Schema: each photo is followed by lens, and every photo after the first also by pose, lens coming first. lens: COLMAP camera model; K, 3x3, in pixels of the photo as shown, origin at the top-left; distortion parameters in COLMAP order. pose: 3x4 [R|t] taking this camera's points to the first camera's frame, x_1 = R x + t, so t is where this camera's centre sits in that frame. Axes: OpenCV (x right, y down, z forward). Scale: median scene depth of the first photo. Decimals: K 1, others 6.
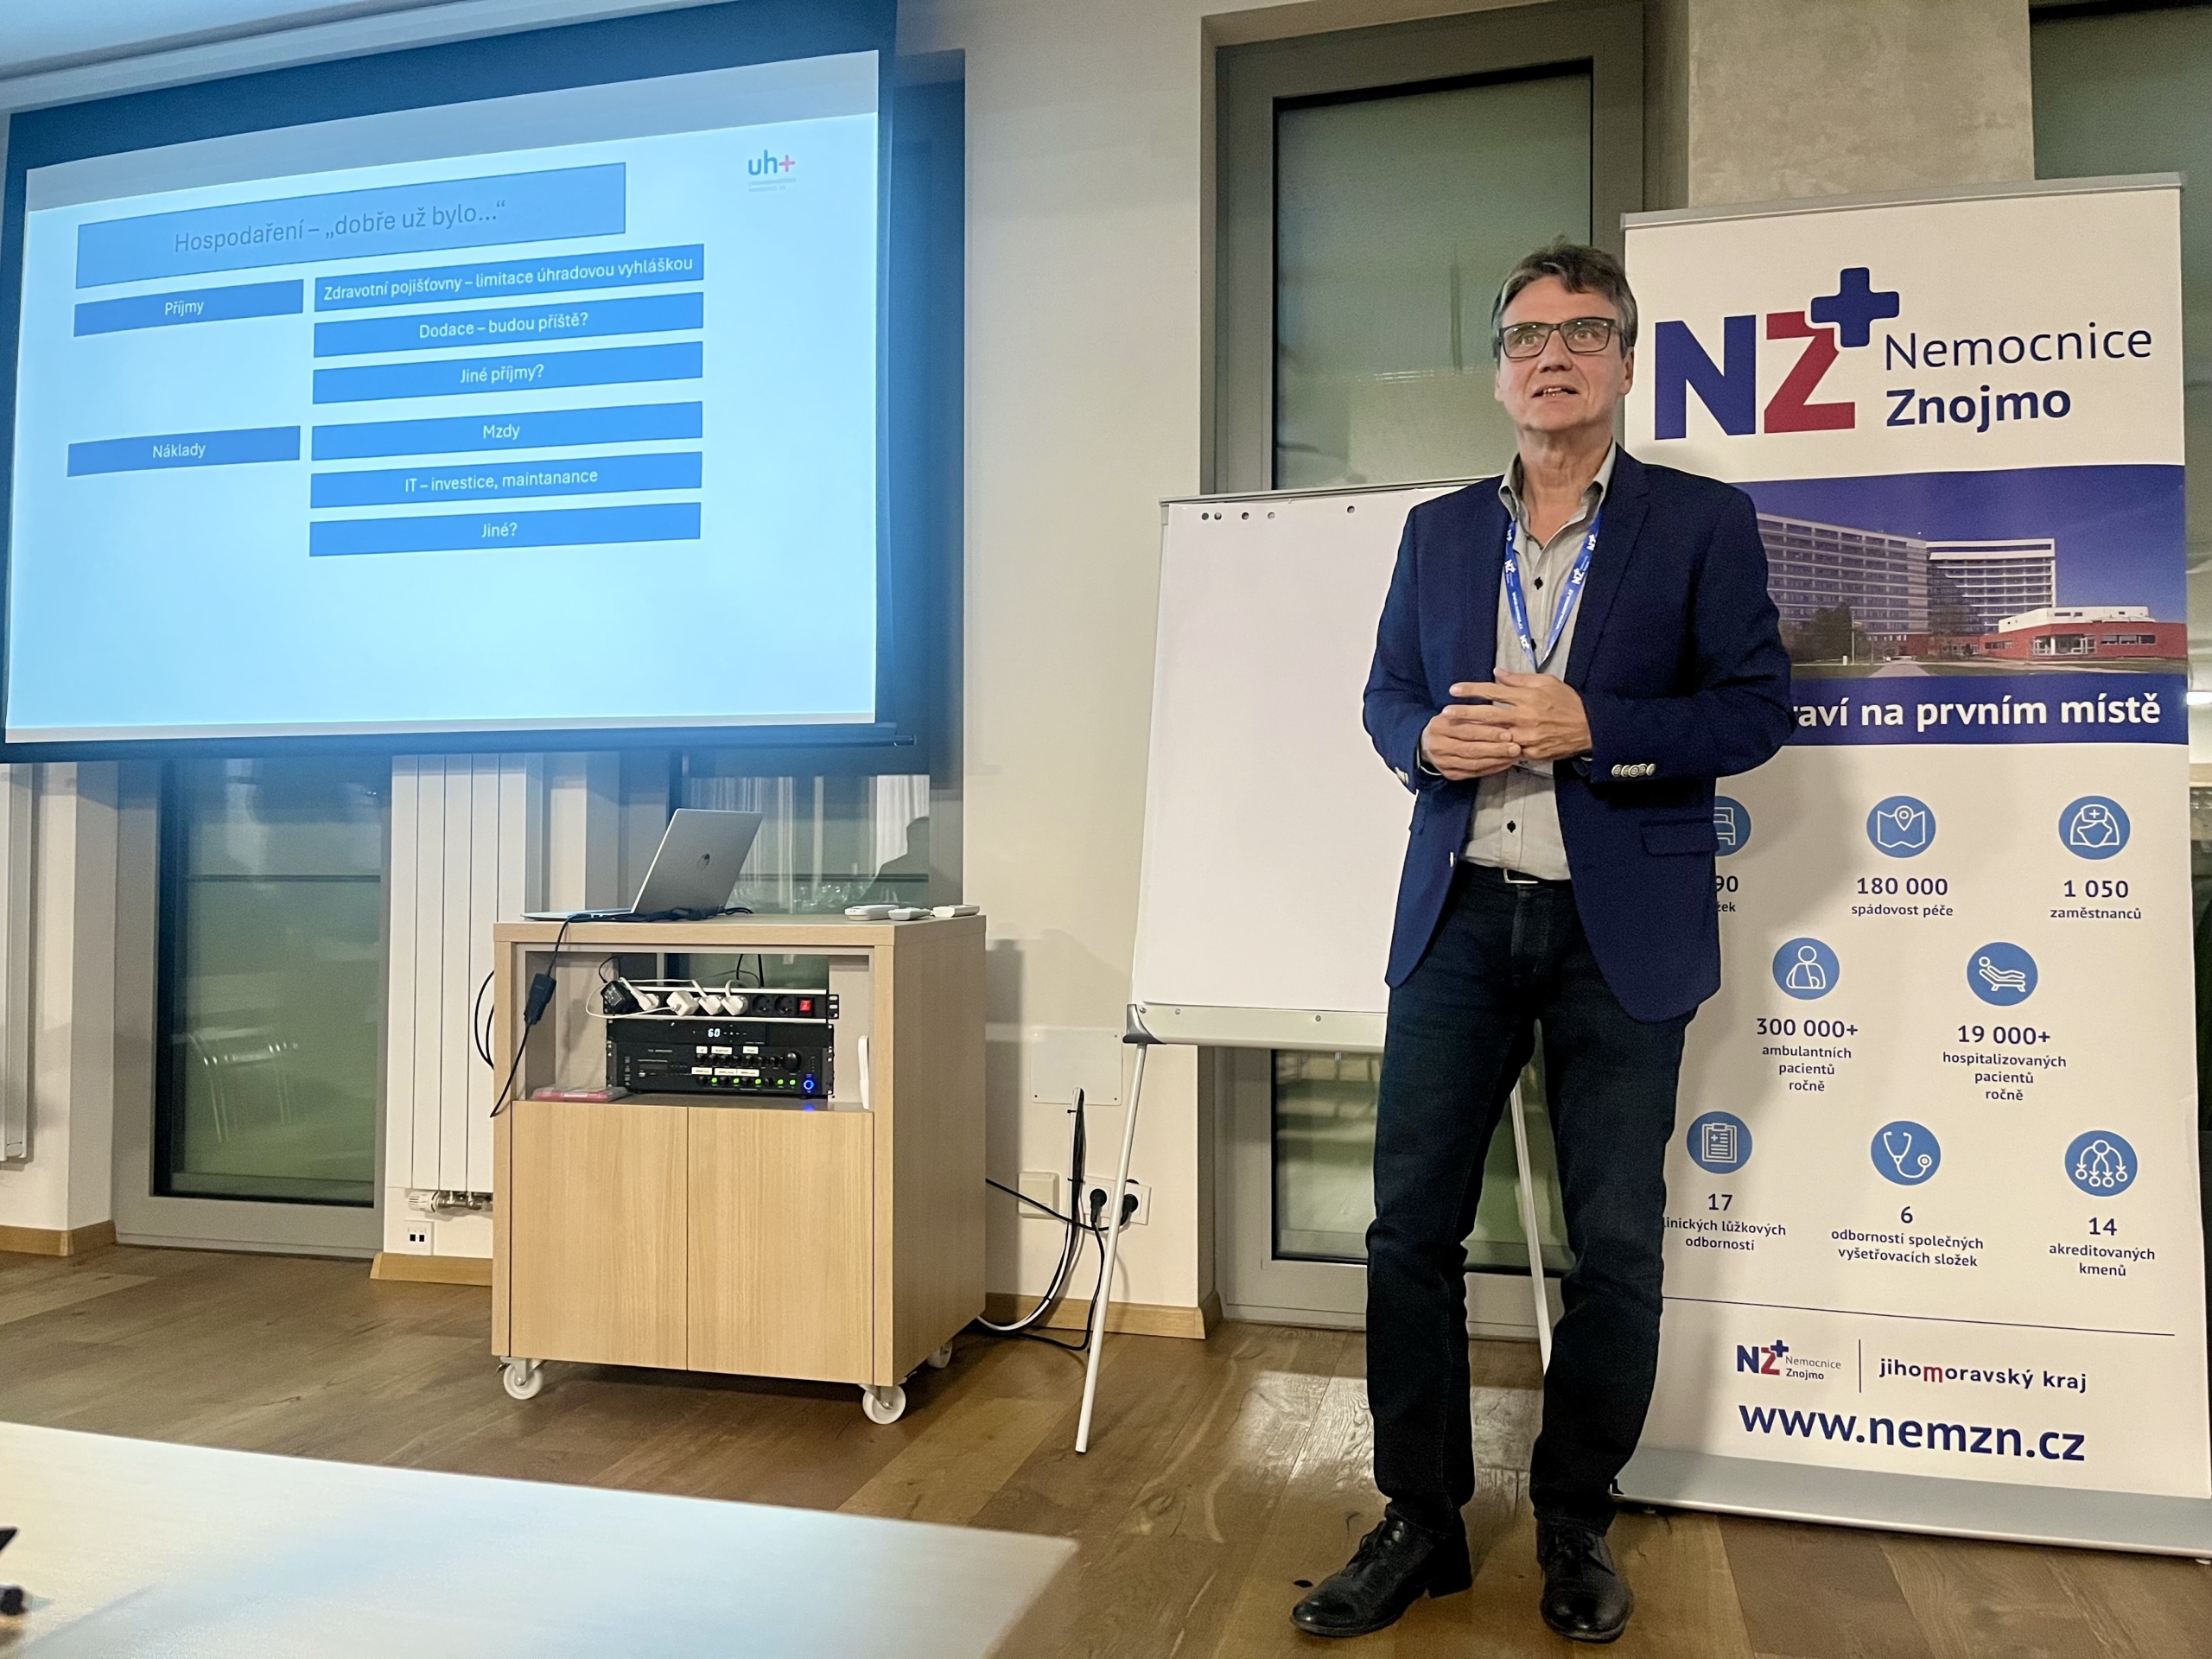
lens RADIAL K [[1681.9, 0, 1105.2], [0, 1681.9, 818.5], [0, 0, 1]] dist [0.025578, -0.013993]
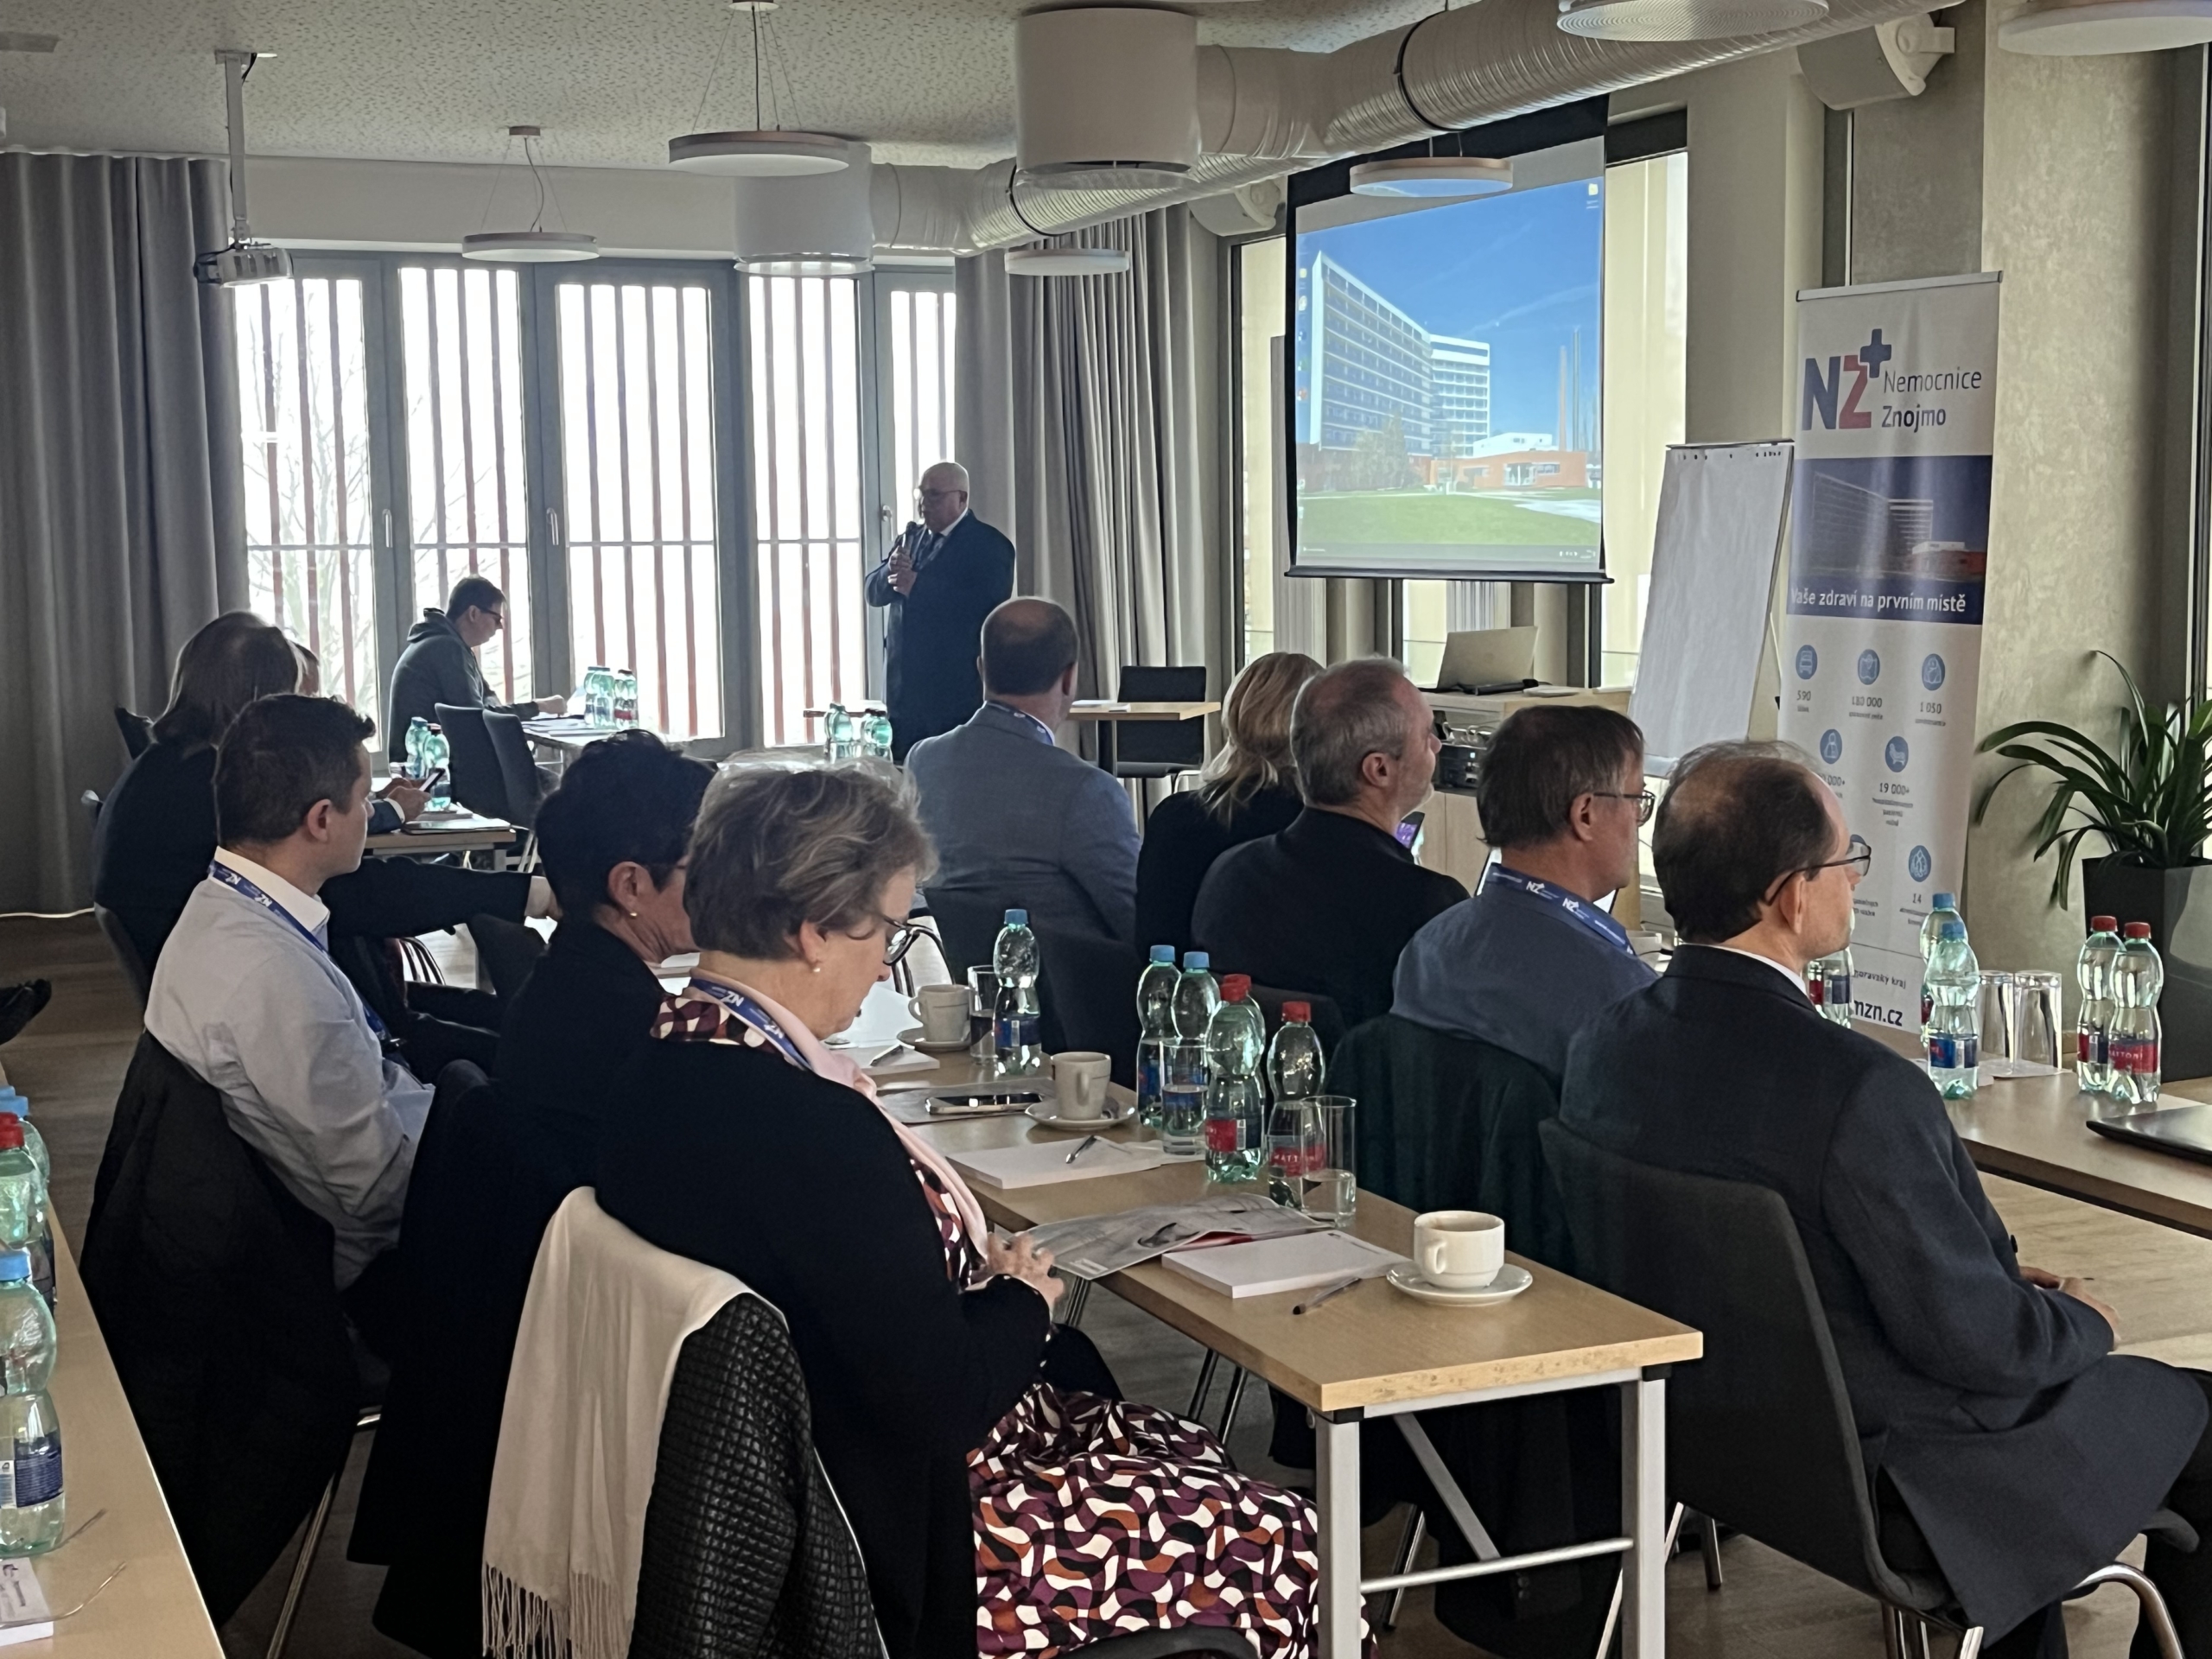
lens RADIAL K [[2961.2, 0, 1110.9], [0, 2961.2, 826.1], [0, 0, 1]] dist [0.015694, 0.000000]
pose [[0.622129, 0.072423, -0.779558, 2.305731], [0.042502, 0.991120, 0.125996, -0.242423], [0.781760, -0.111519, 0.613526, -1.446771]]
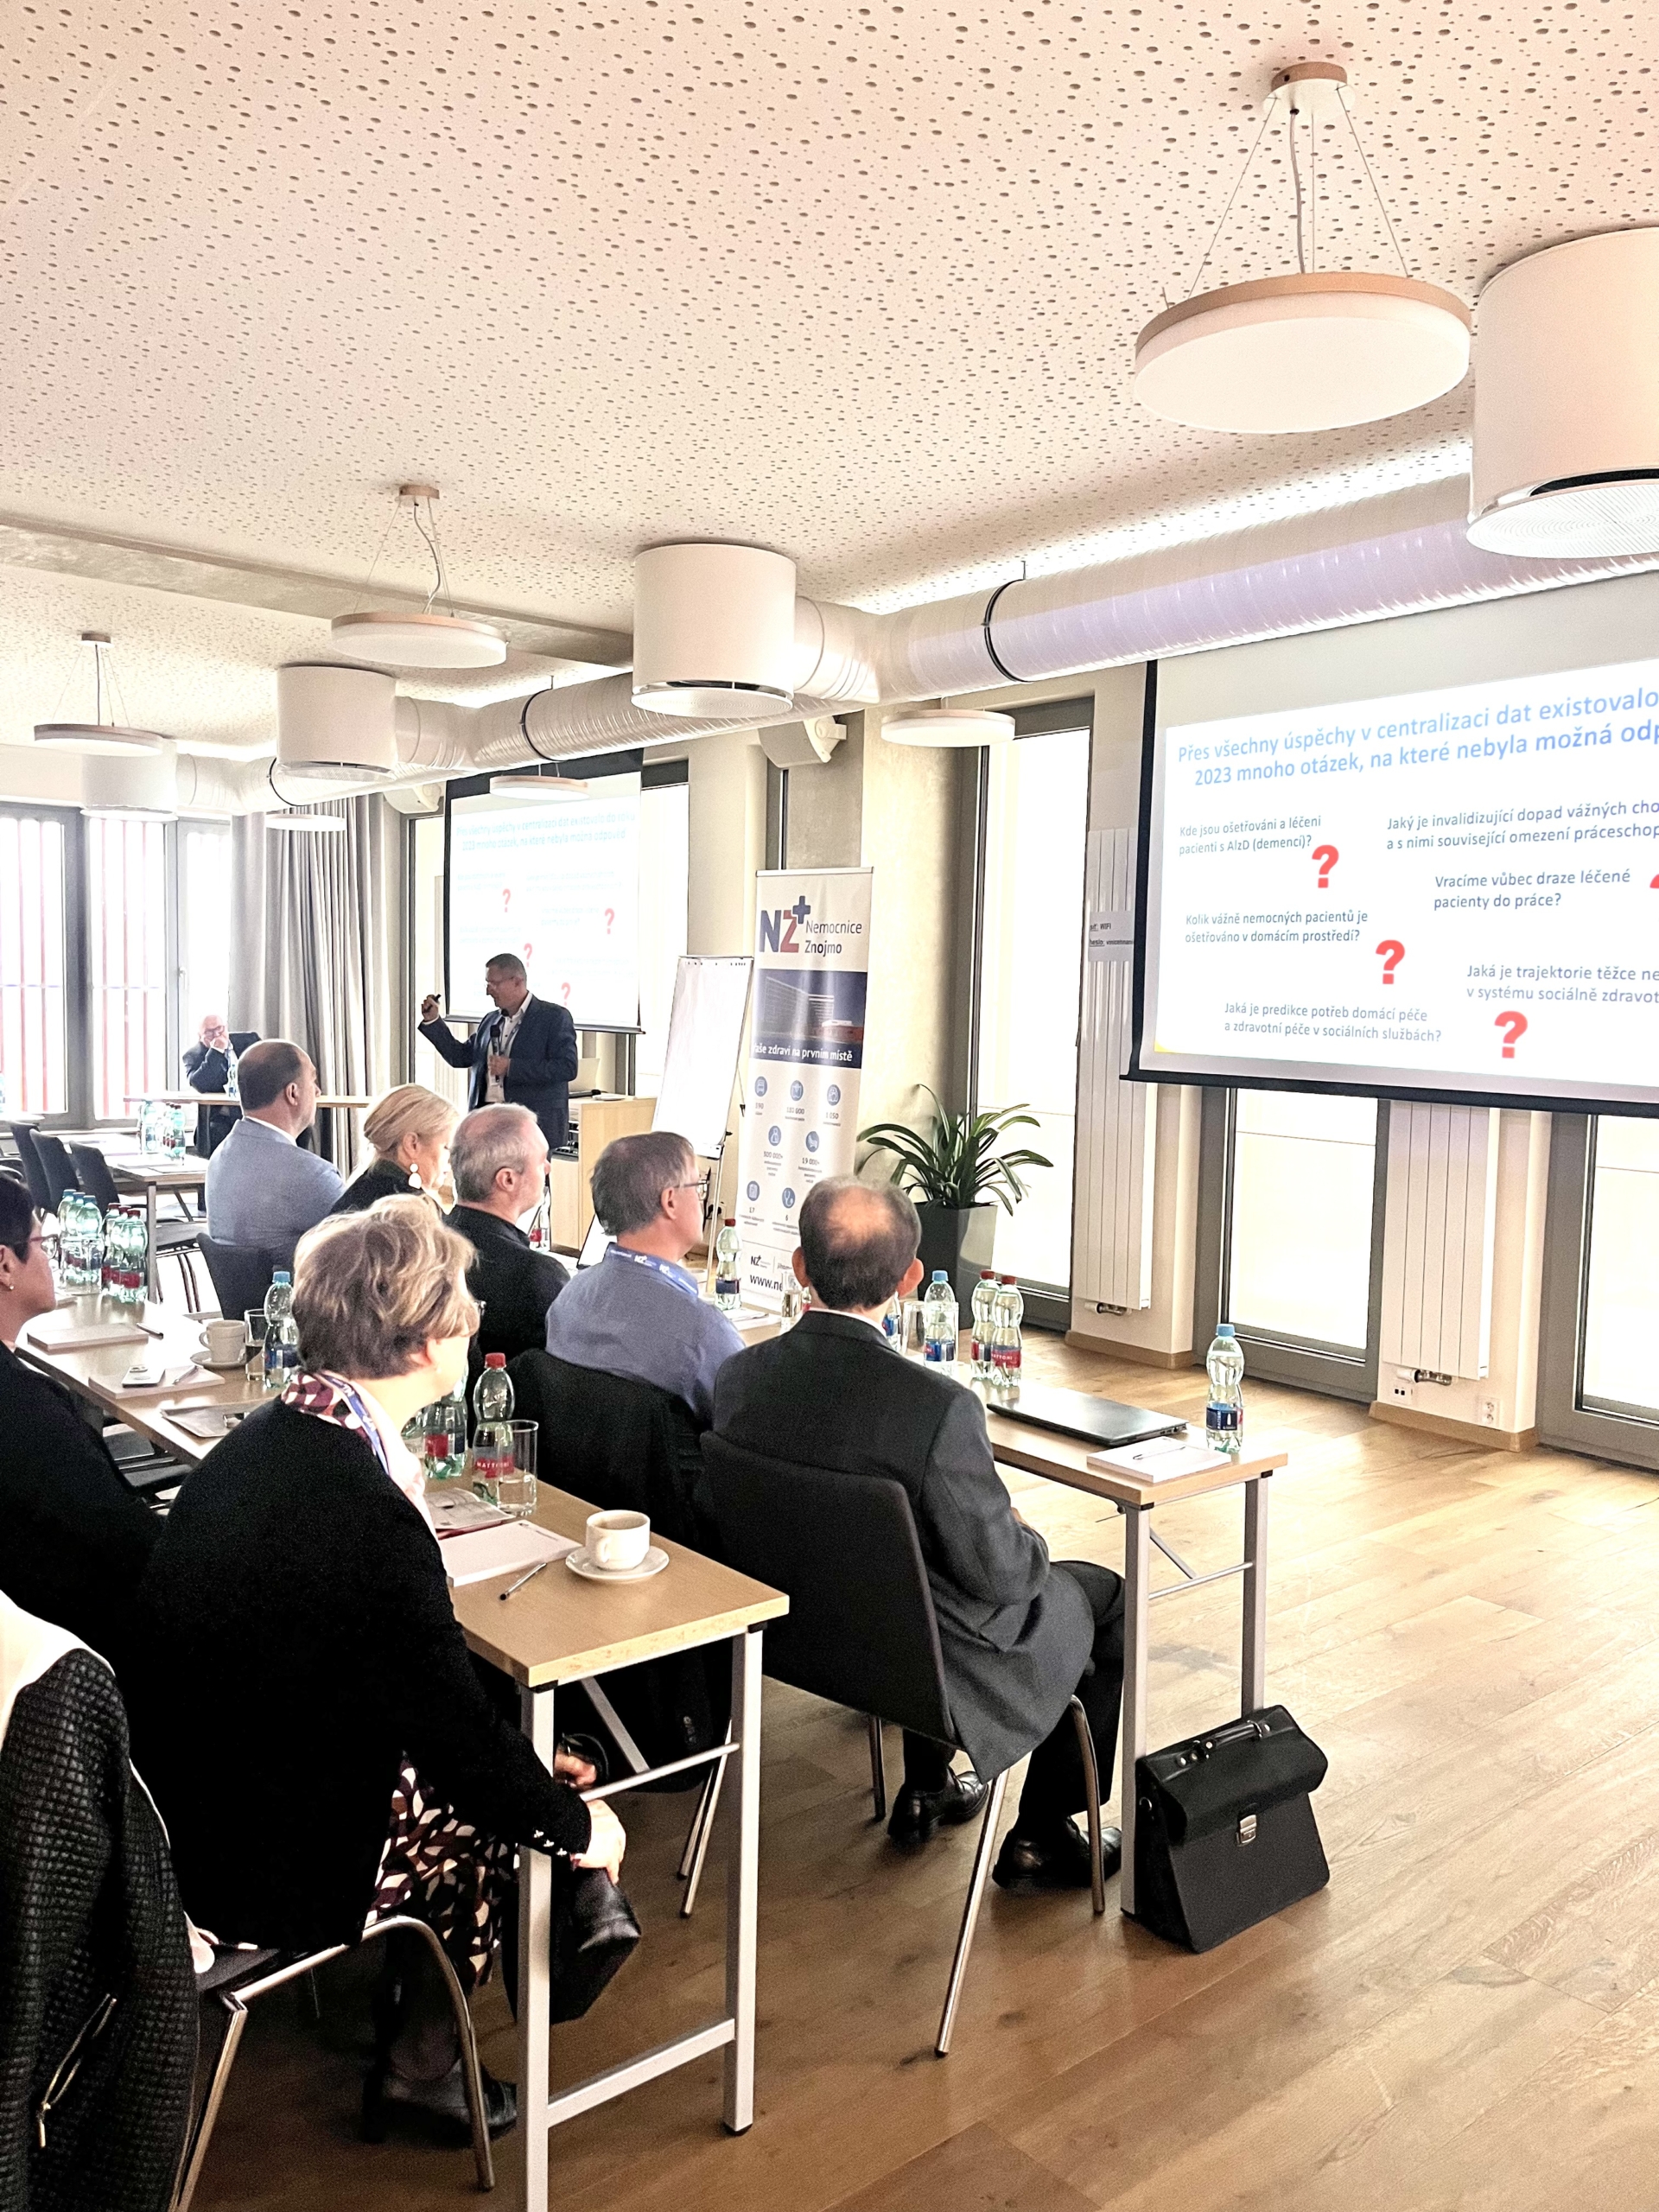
lens RADIAL K [[1681.9, 0, 826.4], [0, 1681.9, 1102.2], [0, 0, 1]] dist [0.025578, -0.013993]
pose [[0.820405, 0.061120, -0.568507, 2.139960], [-0.004879, 0.994983, 0.099929, -0.263585], [0.571762, -0.079209, 0.816587, -1.347035]]
